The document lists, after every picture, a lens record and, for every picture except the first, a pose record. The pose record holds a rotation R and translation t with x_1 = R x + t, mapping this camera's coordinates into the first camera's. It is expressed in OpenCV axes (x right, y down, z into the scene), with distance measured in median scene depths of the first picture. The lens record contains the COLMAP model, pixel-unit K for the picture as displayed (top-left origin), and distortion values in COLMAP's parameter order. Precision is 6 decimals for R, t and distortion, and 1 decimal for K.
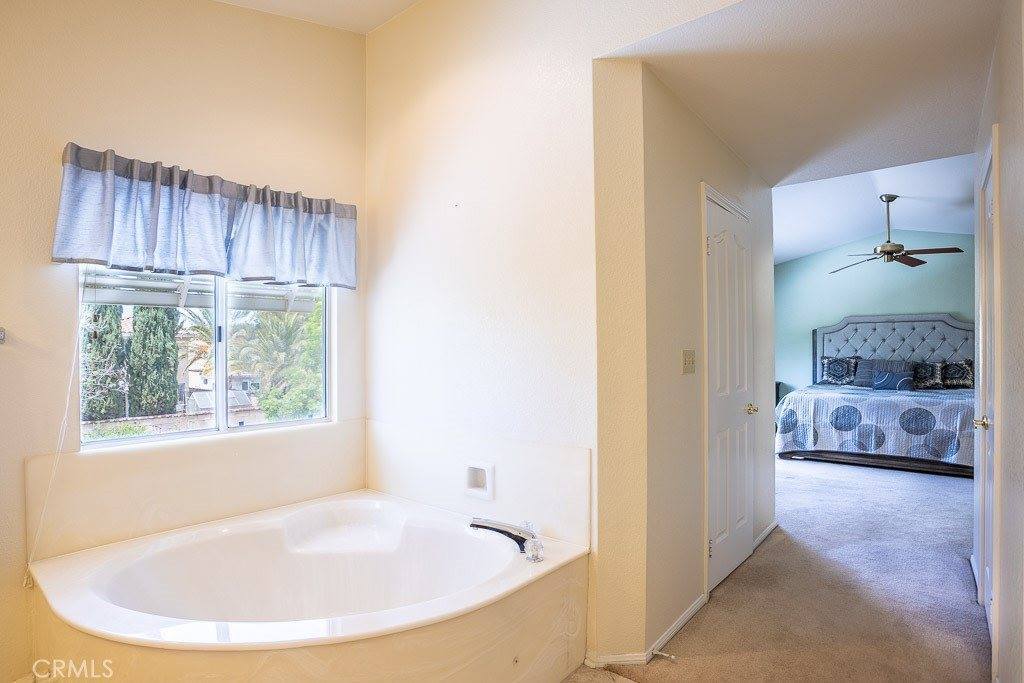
lens RADIAL K [[524.5, 0, 514.2], [0, 524.5, 348.4], [0, 0, 1]] dist [-0.079341, 0.034324]
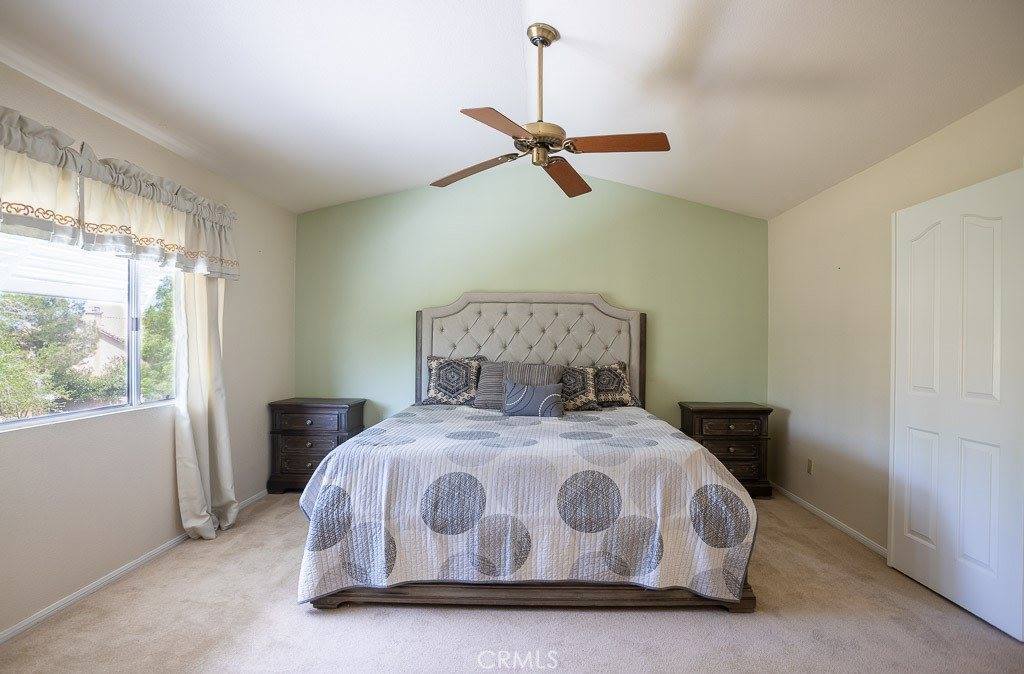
lens RADIAL K [[943.4, 0, 512.0], [0, 943.4, 337.0], [0, 0, 1]] dist [-0.003044, -0.000690]
pose [[0.810543, 0.016022, 0.585460, 0.189623], [-0.014440, 0.999869, -0.007370, 0.000865], [-0.585501, -0.002480, 0.810668, 0.279067]]
